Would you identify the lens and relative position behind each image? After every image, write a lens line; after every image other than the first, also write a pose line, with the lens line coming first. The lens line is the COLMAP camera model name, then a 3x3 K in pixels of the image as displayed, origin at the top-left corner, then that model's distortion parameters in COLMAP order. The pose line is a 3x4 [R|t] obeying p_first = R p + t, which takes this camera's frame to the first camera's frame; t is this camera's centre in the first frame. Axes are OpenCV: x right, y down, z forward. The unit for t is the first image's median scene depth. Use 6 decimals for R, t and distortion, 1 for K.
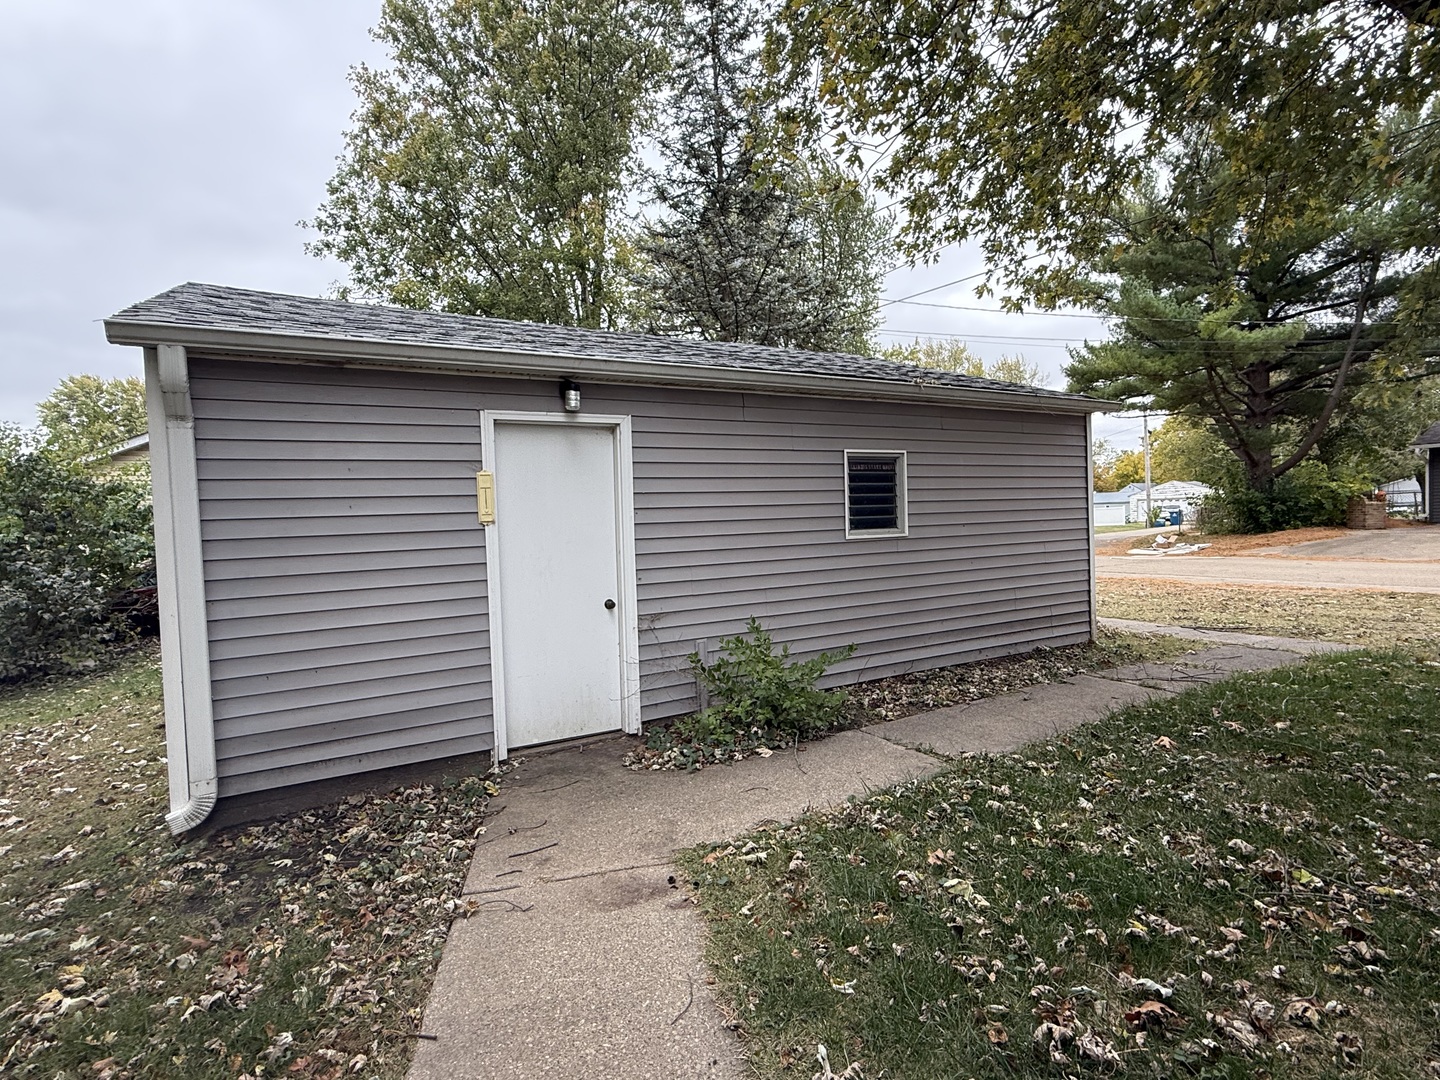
lens RADIAL K [[760.6, 0, 720.0], [0, 760.6, 540.0], [0, 0, 1]] dist [-0.000595, -0.000239]
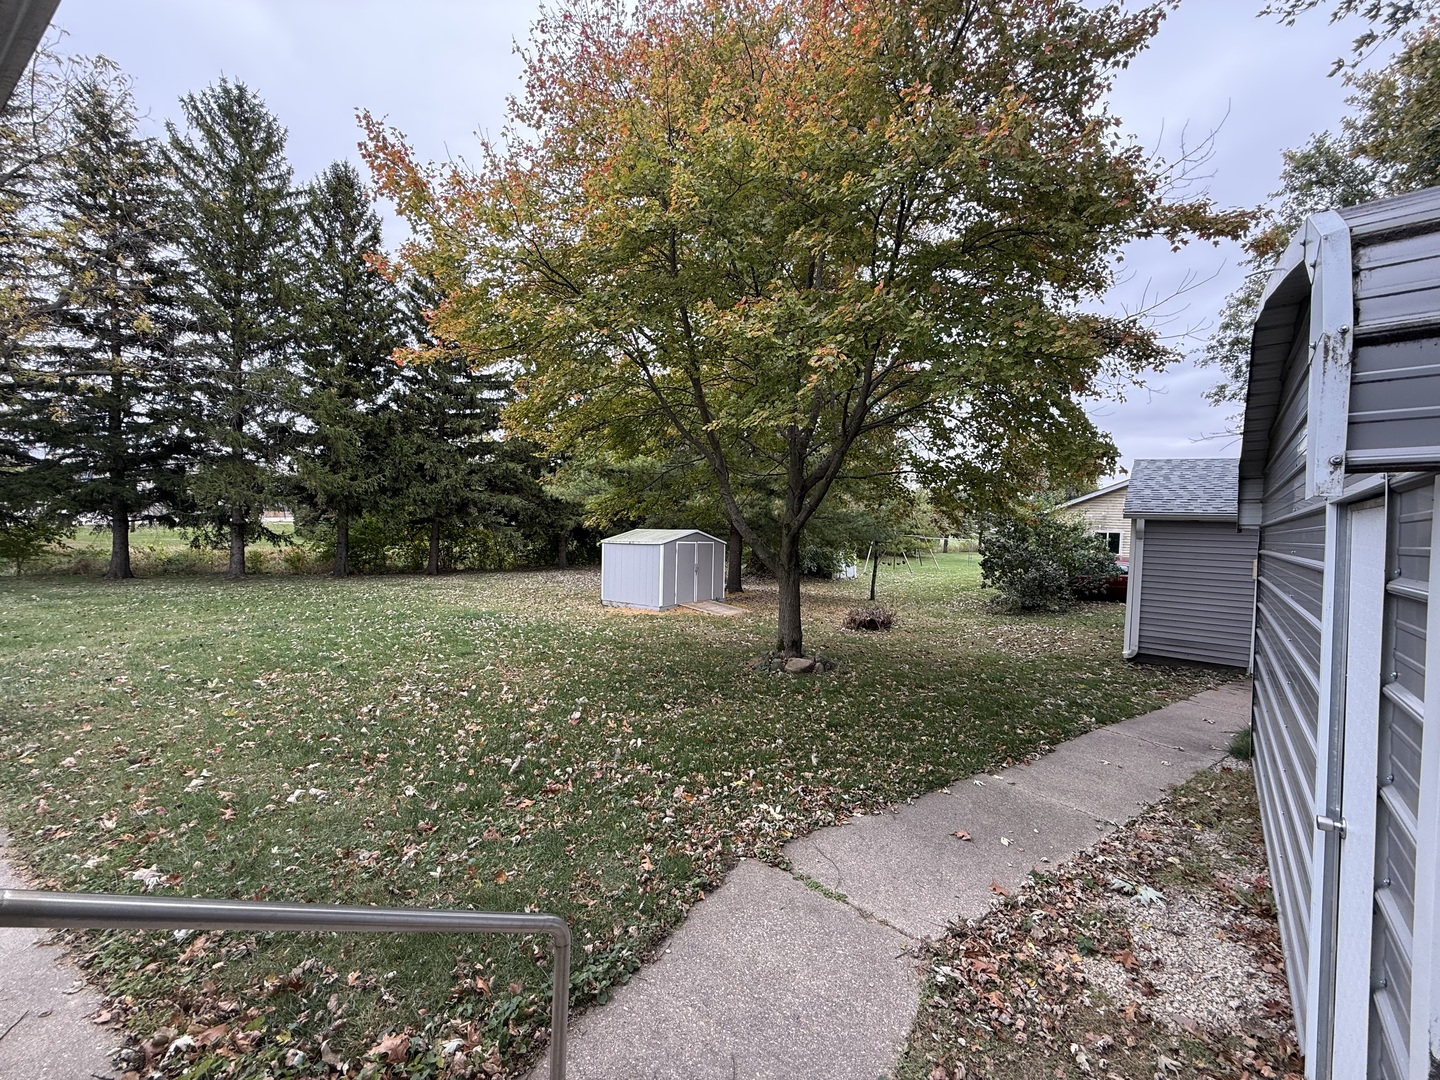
lens RADIAL K [[573.6, 0, 720.0], [0, 573.6, 540.0], [0, 0, 1]] dist [-0.001119, 0.000046]
pose [[0.390894, 0.073182, -0.917522, 0.869625], [-0.070983, 0.996262, 0.049221, -0.134720], [0.917695, 0.045888, 0.394627, -1.658032]]
